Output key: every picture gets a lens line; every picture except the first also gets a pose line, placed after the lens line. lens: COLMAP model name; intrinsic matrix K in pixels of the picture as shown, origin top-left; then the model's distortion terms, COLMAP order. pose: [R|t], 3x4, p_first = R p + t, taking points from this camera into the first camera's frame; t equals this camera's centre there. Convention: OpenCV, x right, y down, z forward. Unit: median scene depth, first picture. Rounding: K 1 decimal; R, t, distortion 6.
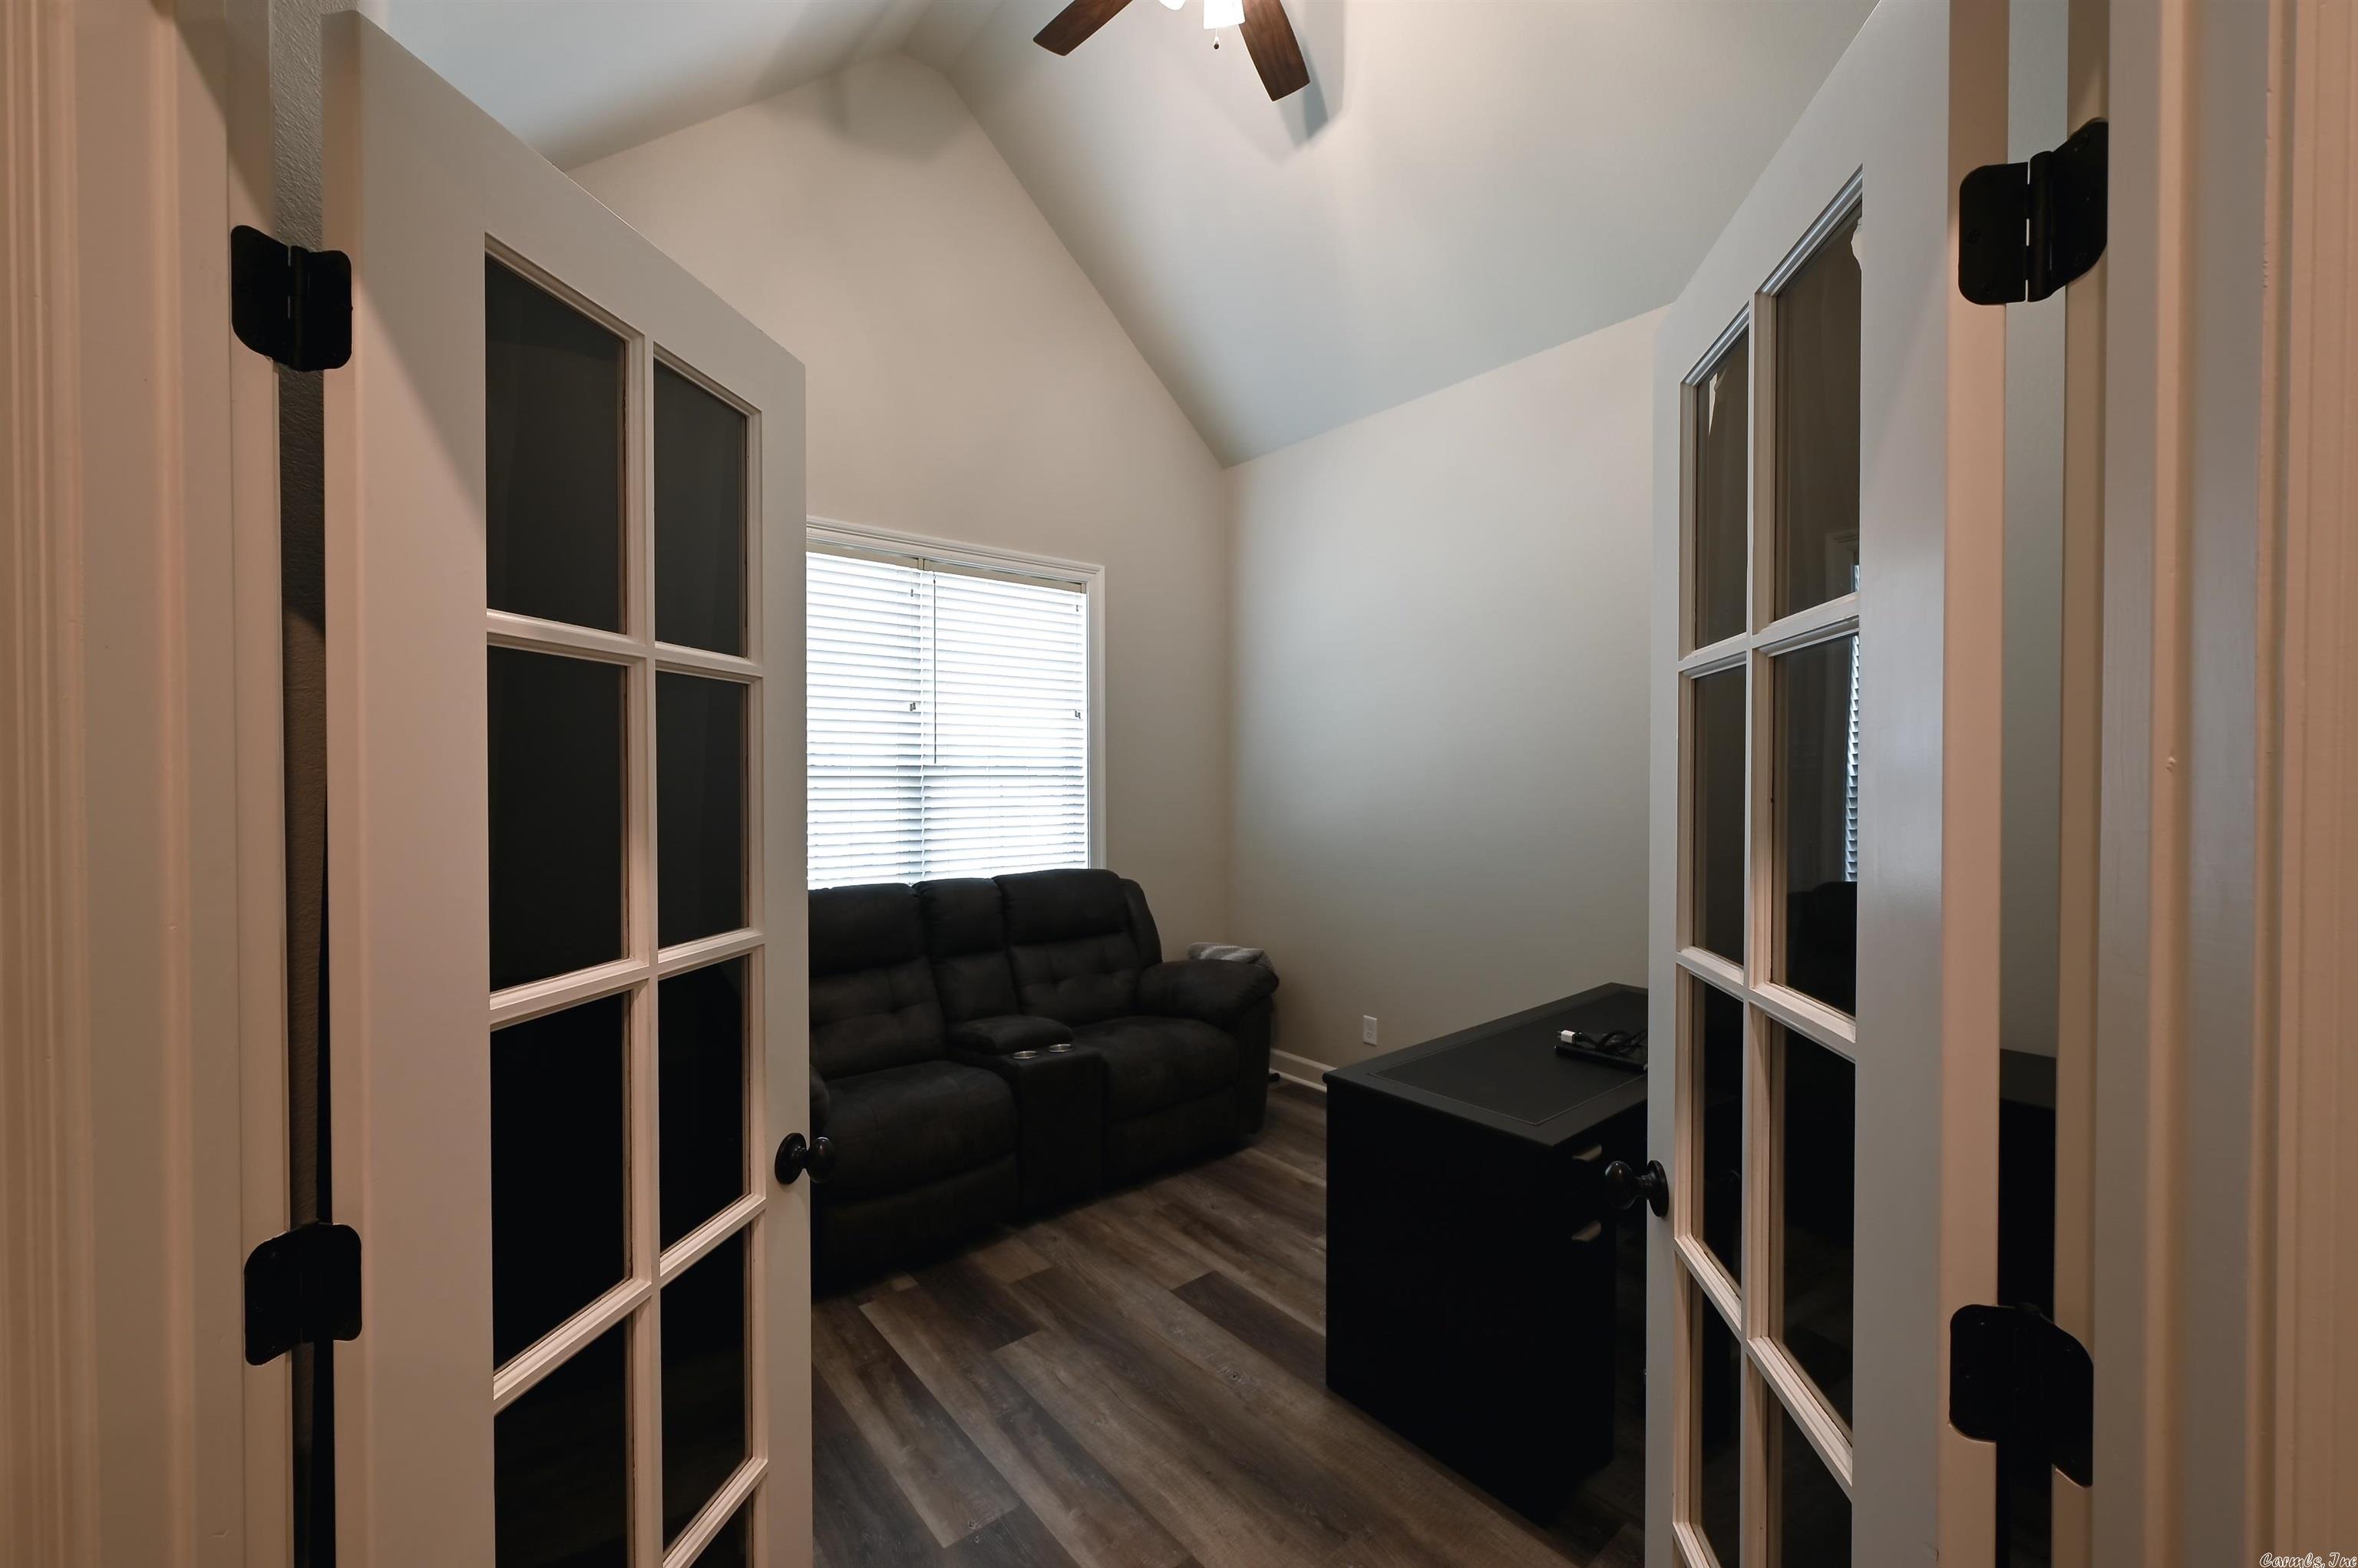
lens RADIAL K [[932.2, 0, 1185.4], [0, 932.2, 789.6], [0, 0, 1]] dist [0.002270, 0.000164]
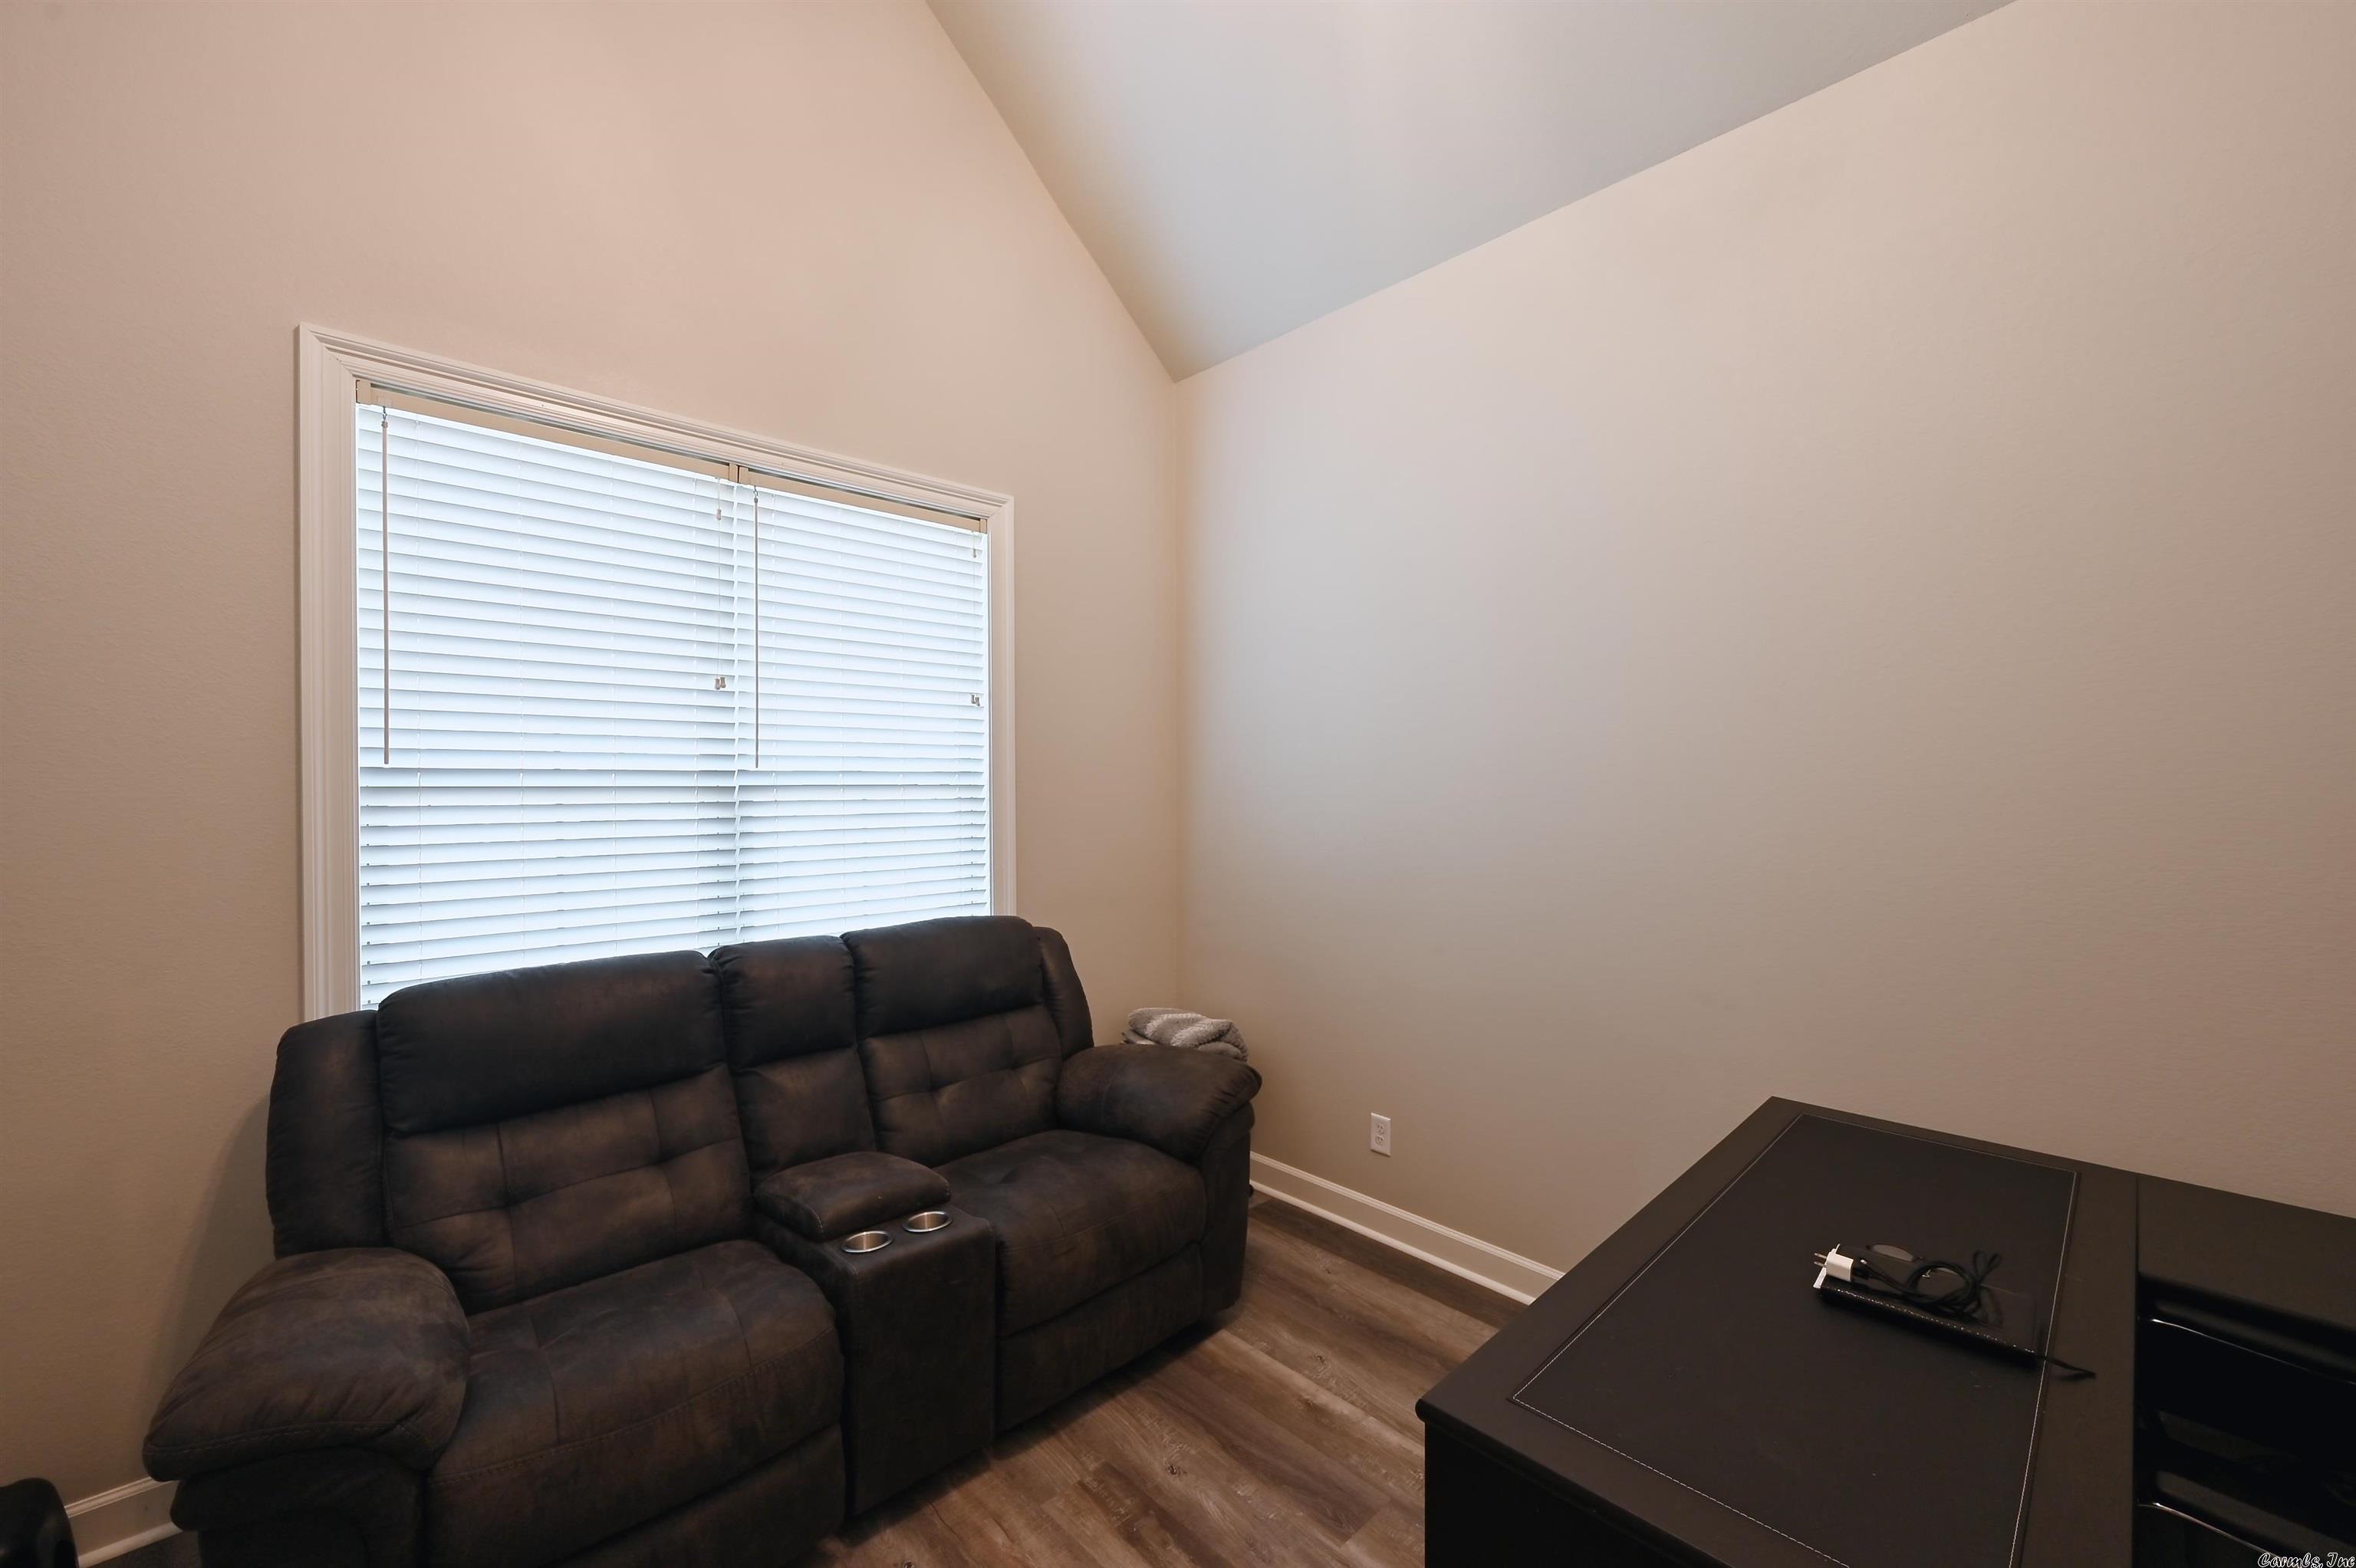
lens RADIAL K [[926.0, 0, 1215.9], [0, 926.0, 779.3], [0, 0, 1]] dist [0.001183, 0.000041]
pose [[0.994682, -0.000121, 0.102997, -0.004796], [0.001978, 0.999837, -0.017929, -0.006906], [-0.102978, 0.018038, 0.994520, 0.302208]]
